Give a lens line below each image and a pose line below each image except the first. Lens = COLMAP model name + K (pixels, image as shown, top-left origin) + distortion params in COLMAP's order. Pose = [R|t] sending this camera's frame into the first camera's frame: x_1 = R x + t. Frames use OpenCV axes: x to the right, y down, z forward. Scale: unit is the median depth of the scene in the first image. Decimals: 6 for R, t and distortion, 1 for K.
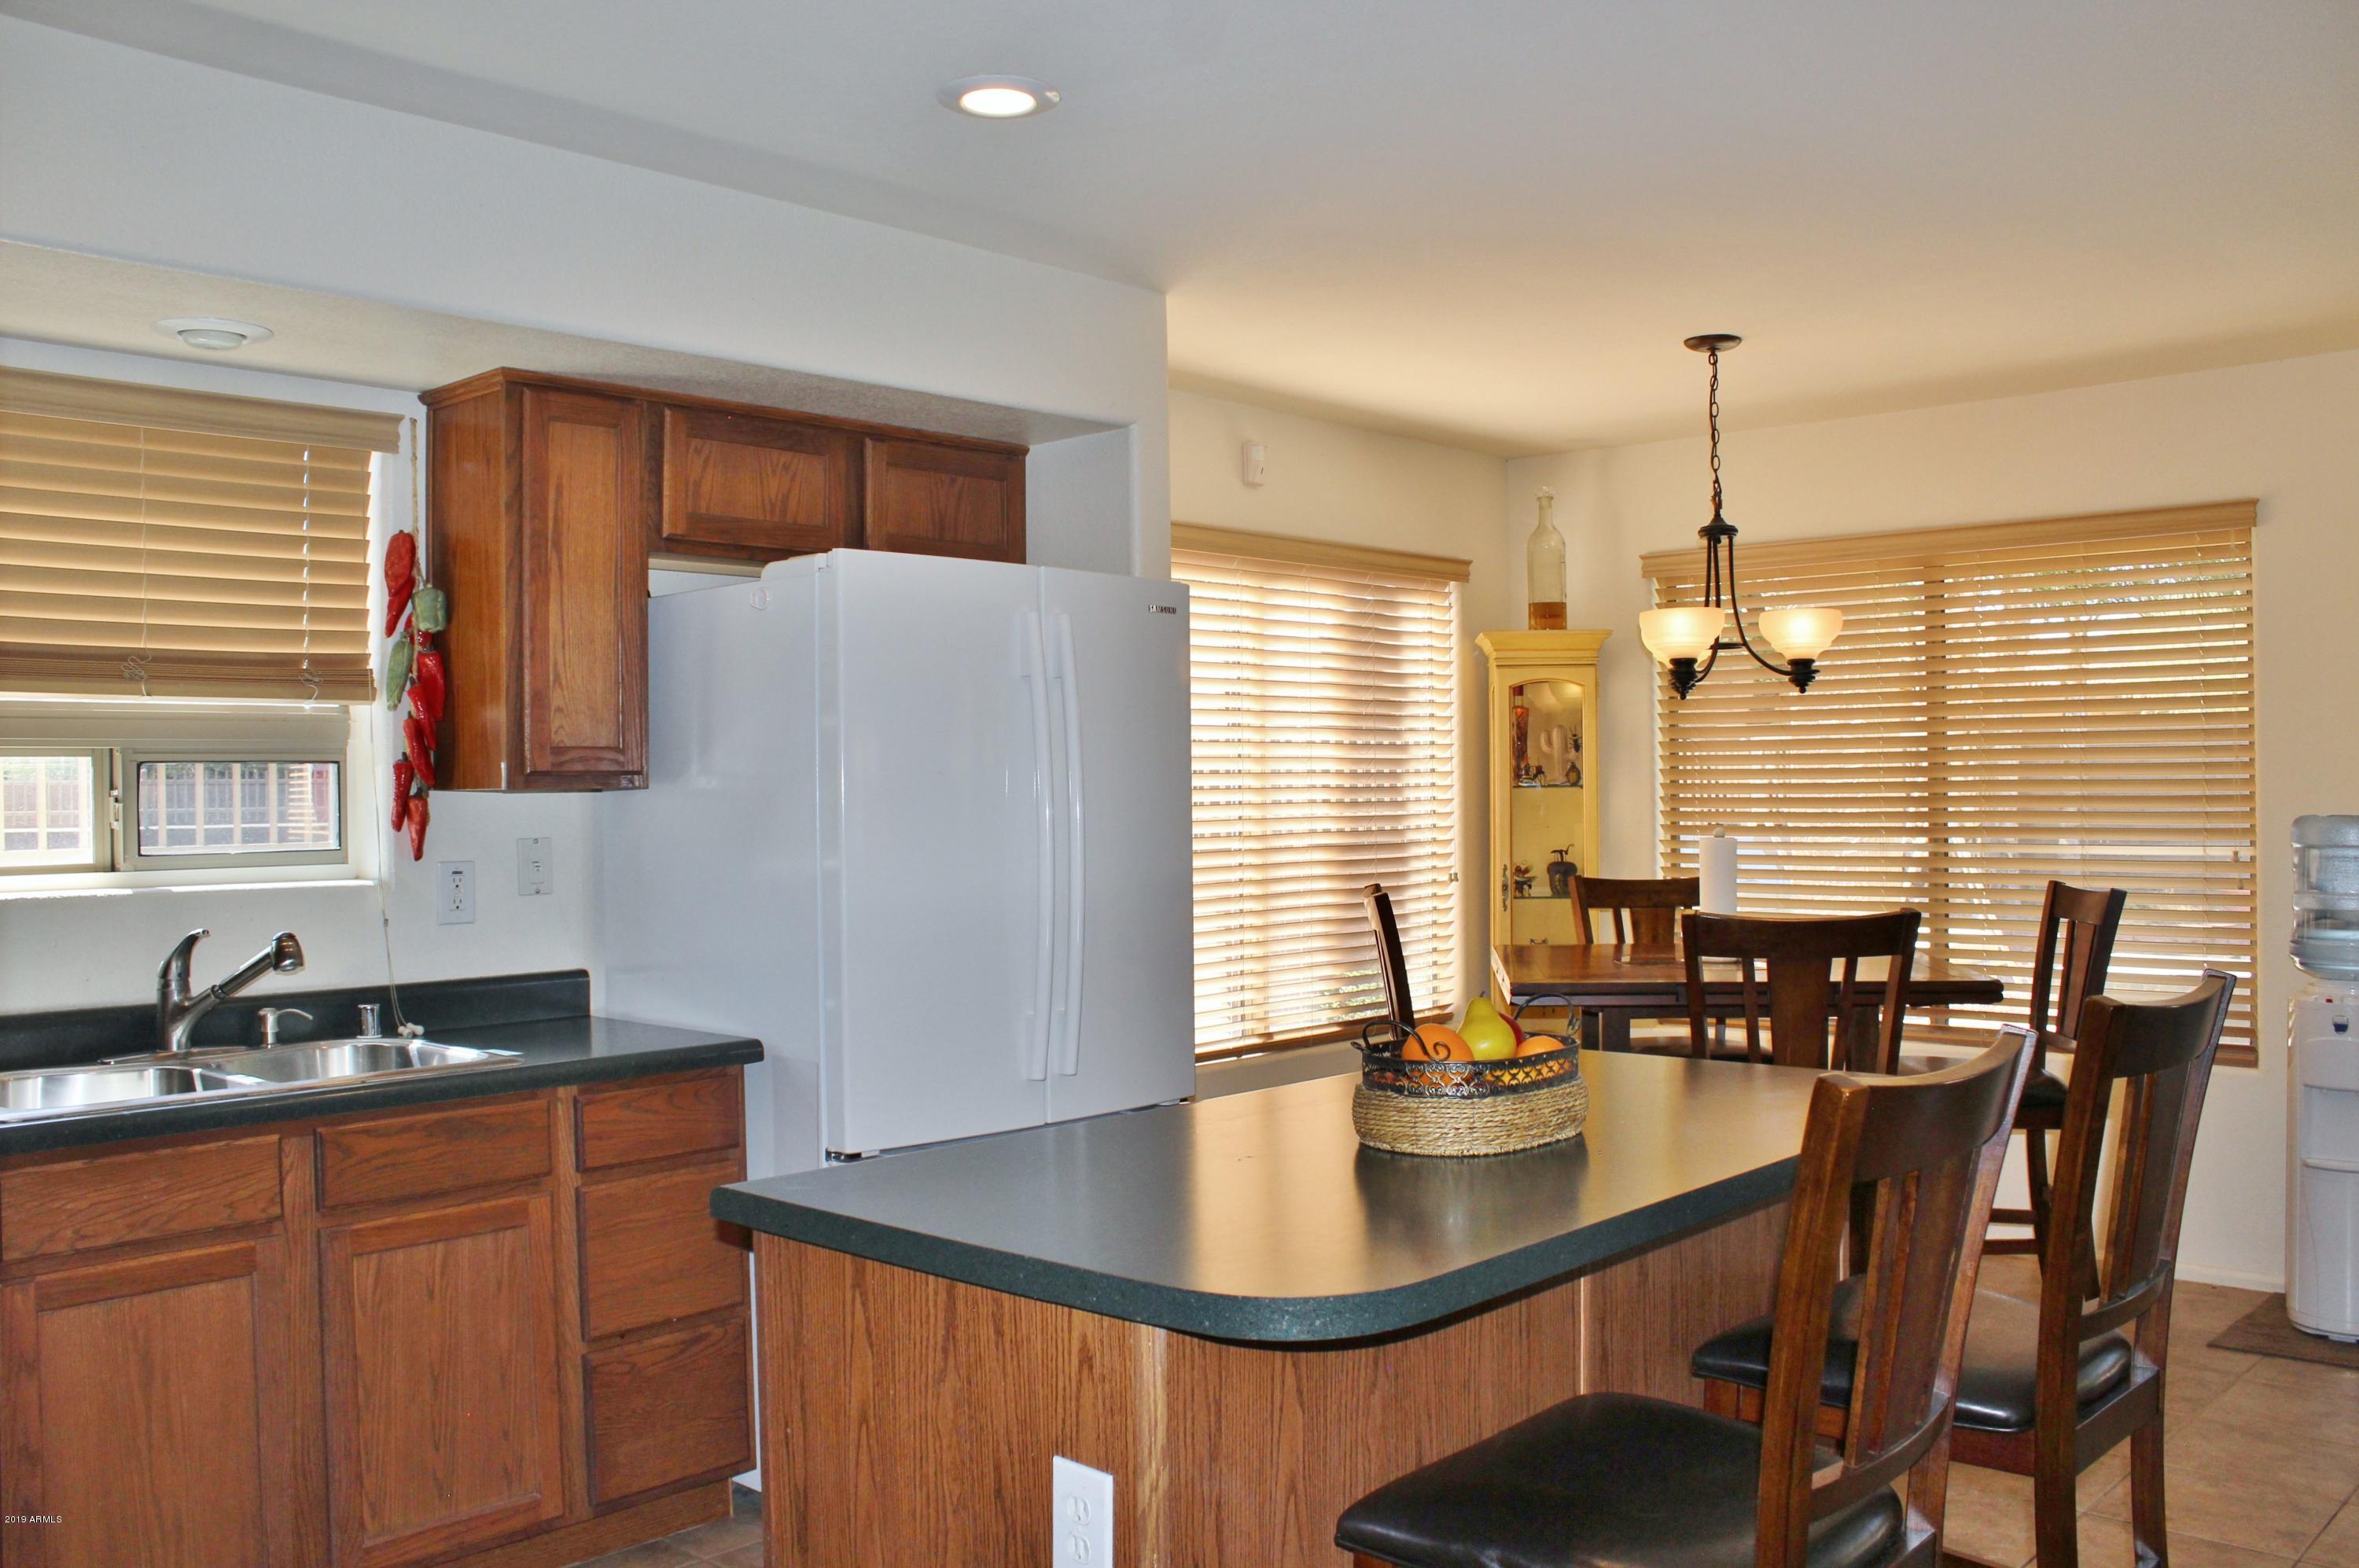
lens RADIAL K [[1972.2, 0, 1183.2], [0, 1972.2, 762.2], [0, 0, 1]] dist [-0.104380, 0.006455]
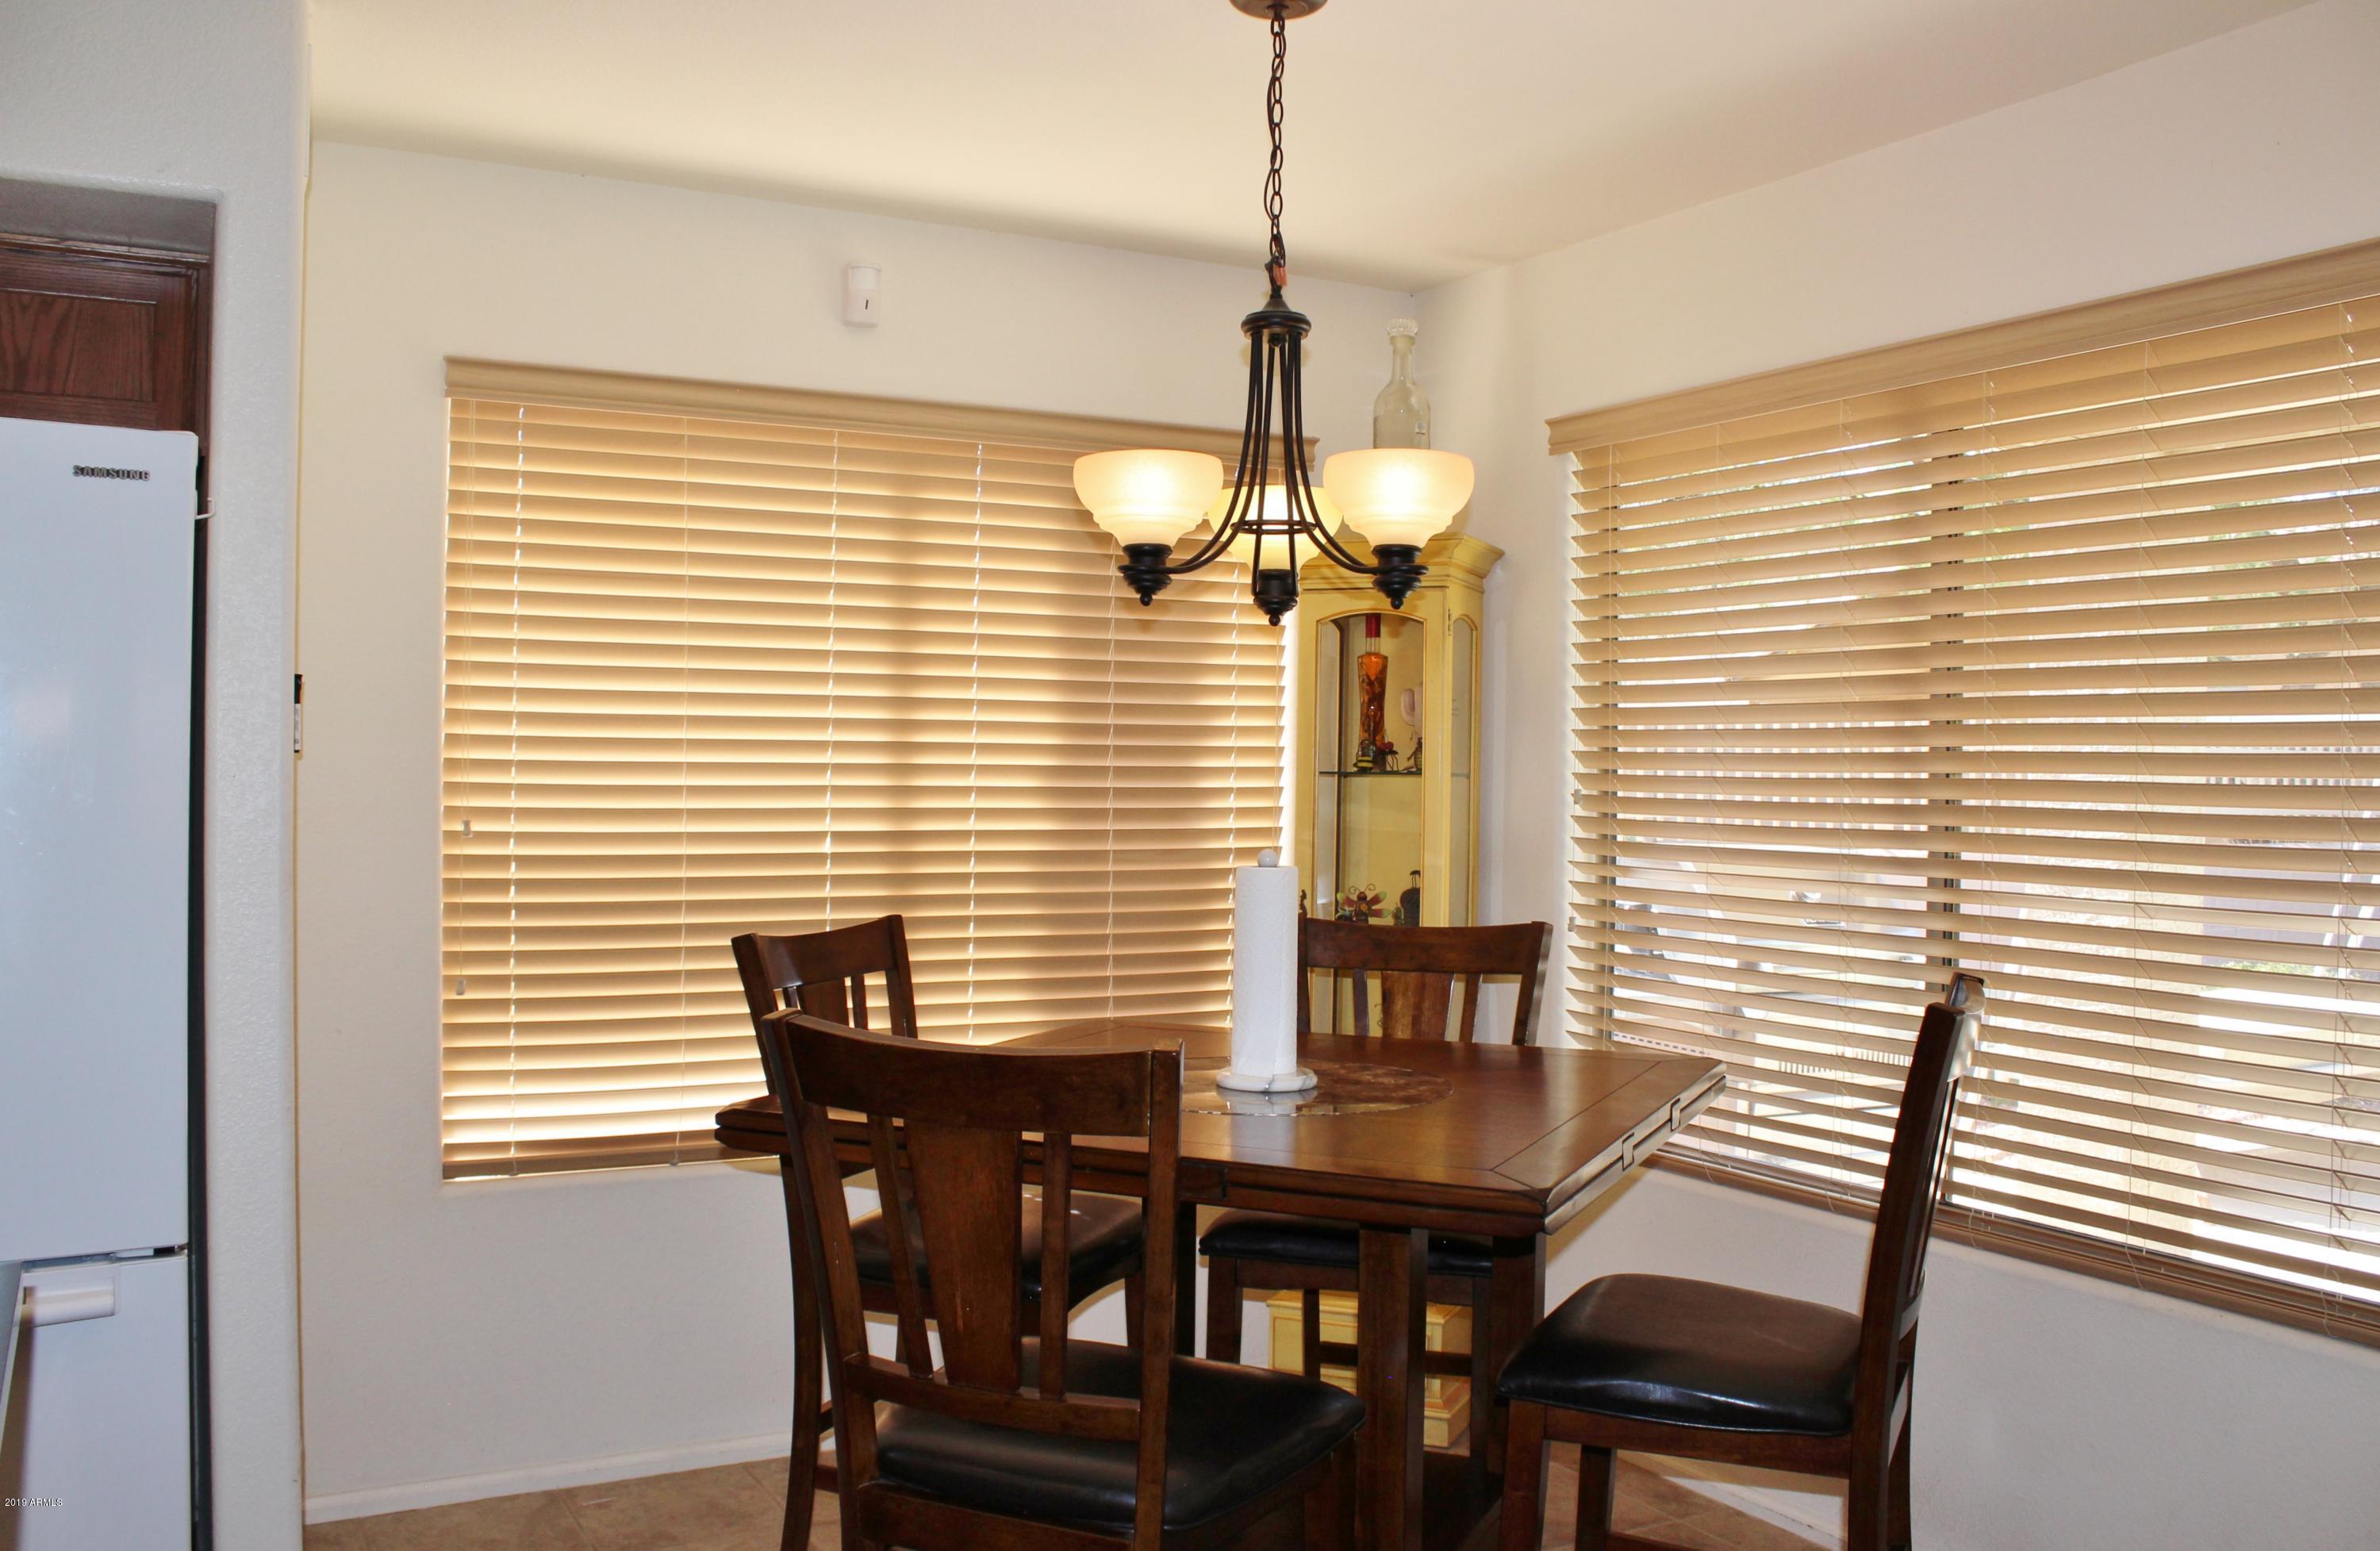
lens RADIAL K [[1966.4, 0, 1130.6], [0, 1966.4, 778.1], [0, 0, 1]] dist [-0.096318, 0.001945]
pose [[0.938018, 0.024578, -0.345715, 0.431291], [-0.018816, 0.999623, 0.020014, 0.002571], [0.346077, -0.012269, 0.938126, 0.454704]]
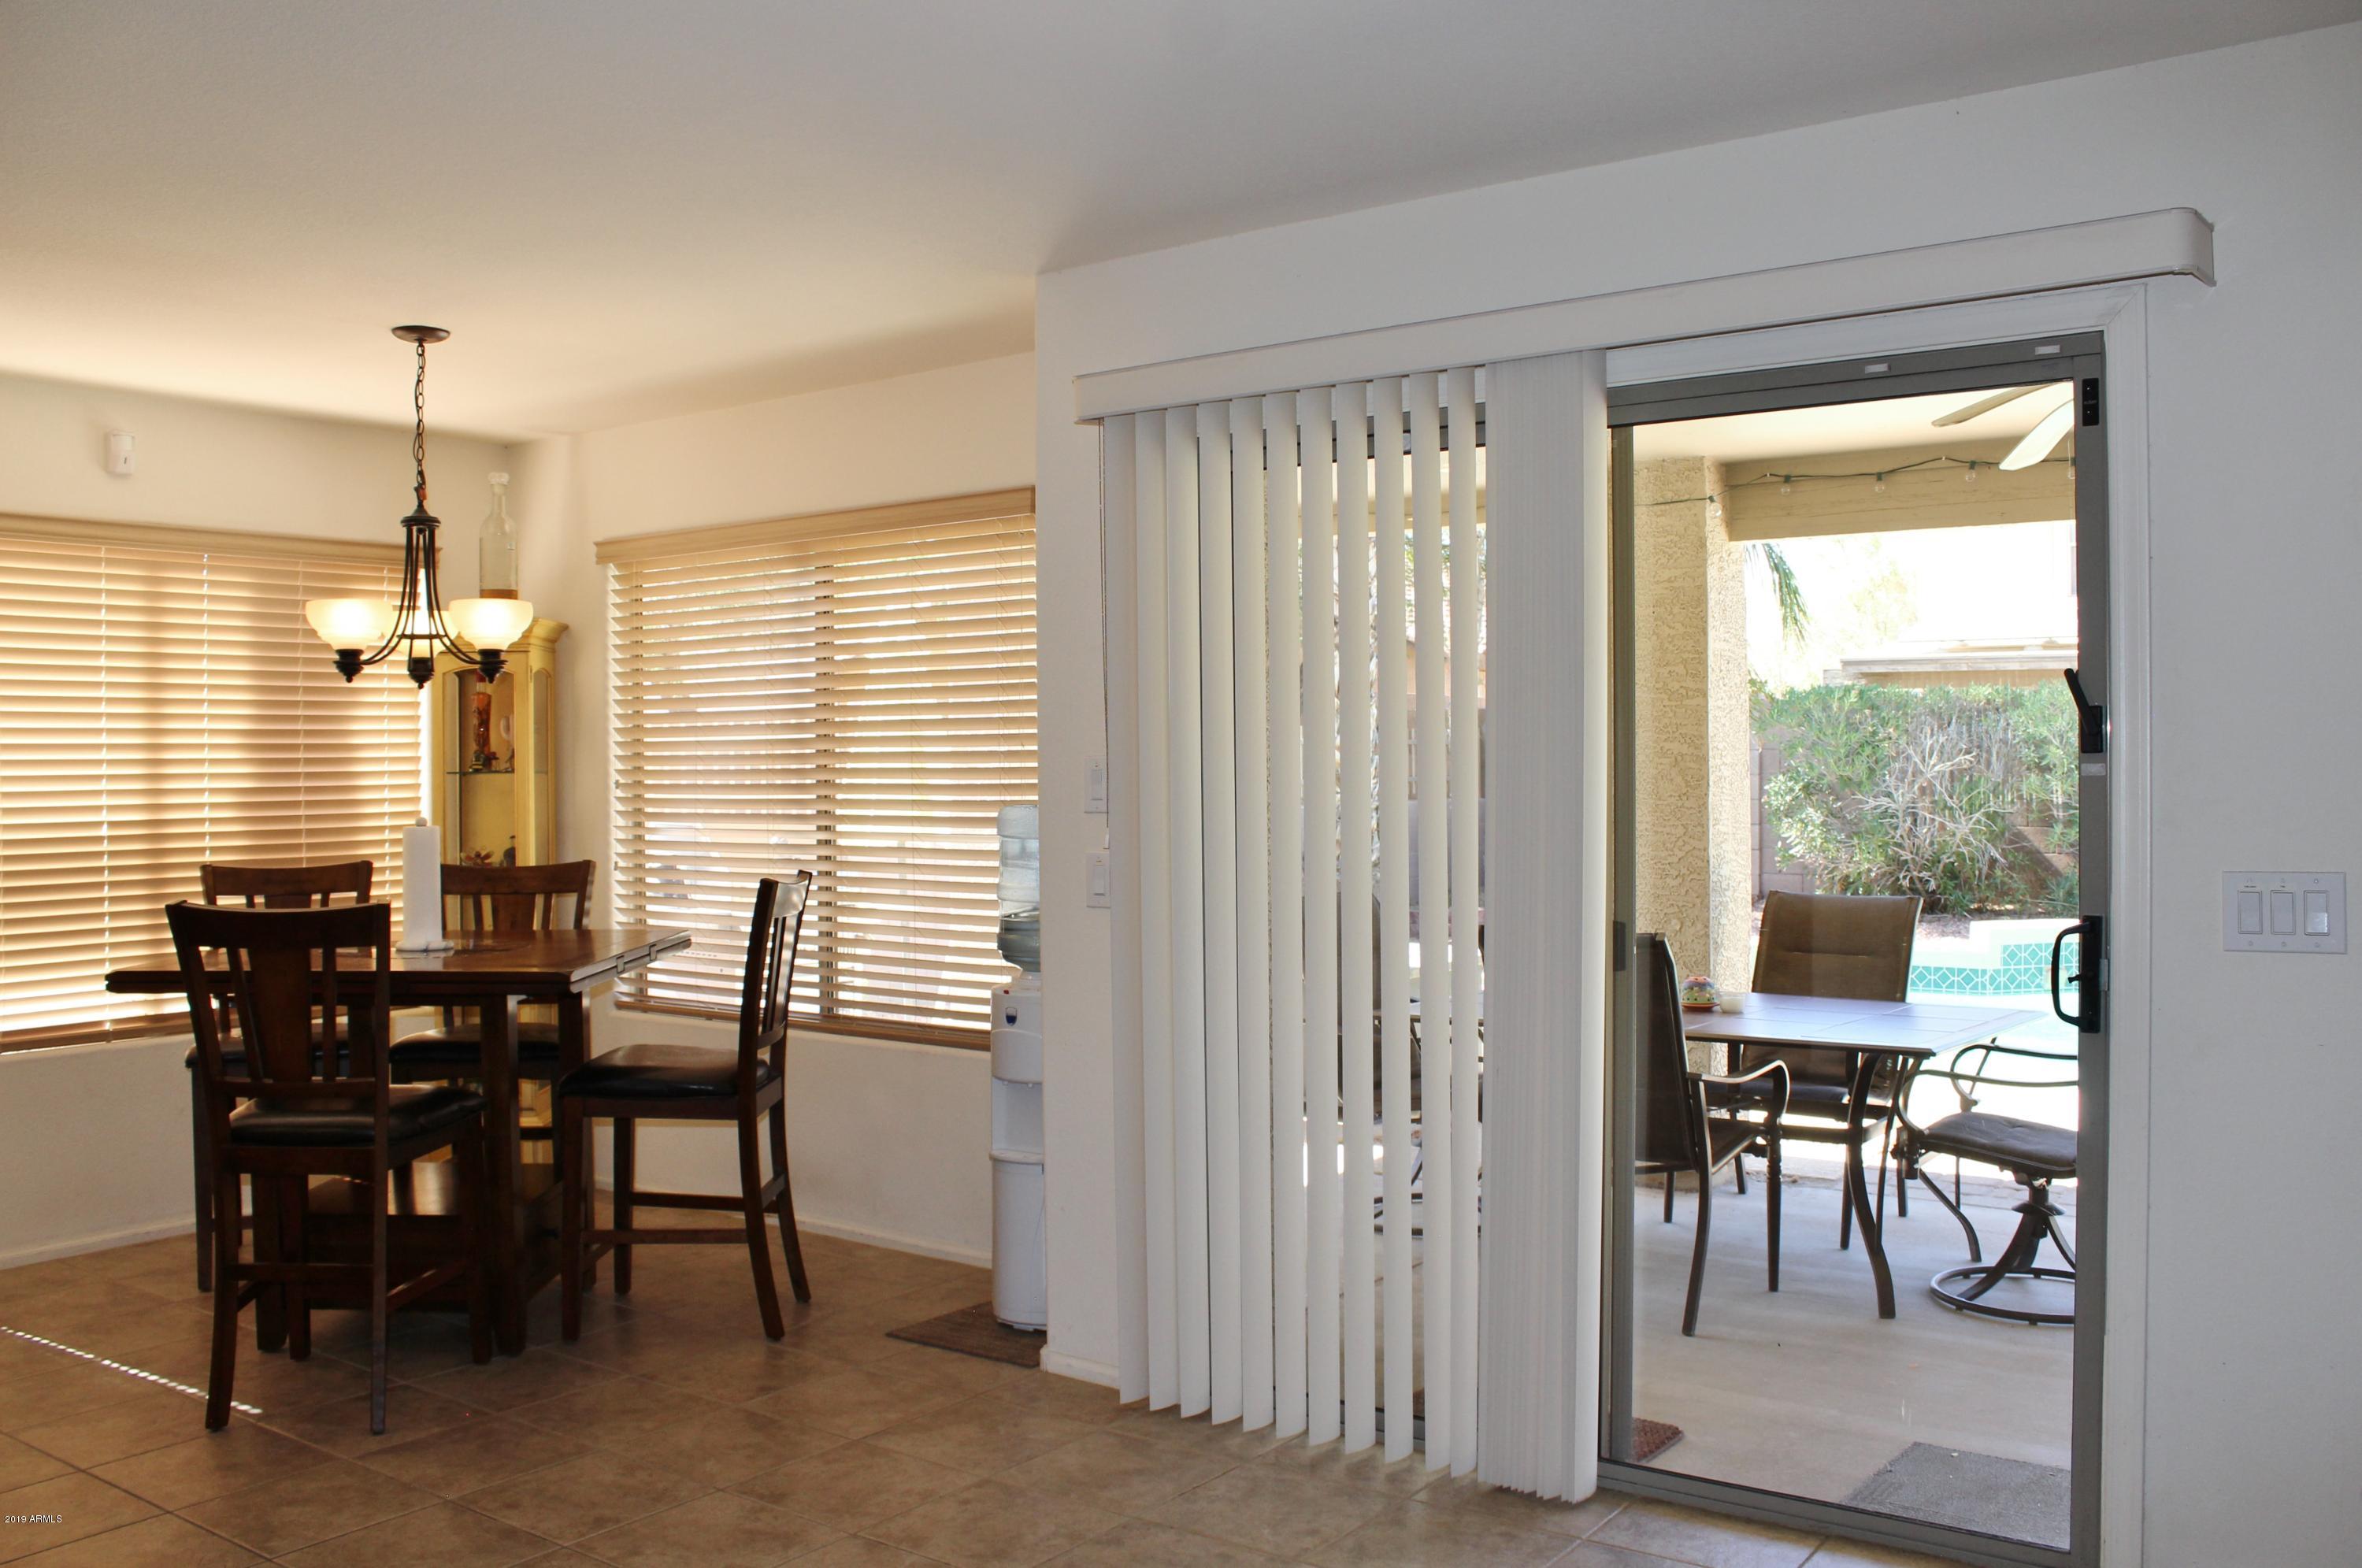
lens RADIAL K [[1974.6, 0, 1184.7], [0, 1974.6, 762.2], [0, 0, 1]] dist [-0.104380, 0.006455]
pose [[0.993924, 0.001278, 0.110061, 0.553594], [-0.002433, 0.999943, 0.010362, -0.005739], [-0.110042, -0.010567, 0.993871, -0.037614]]
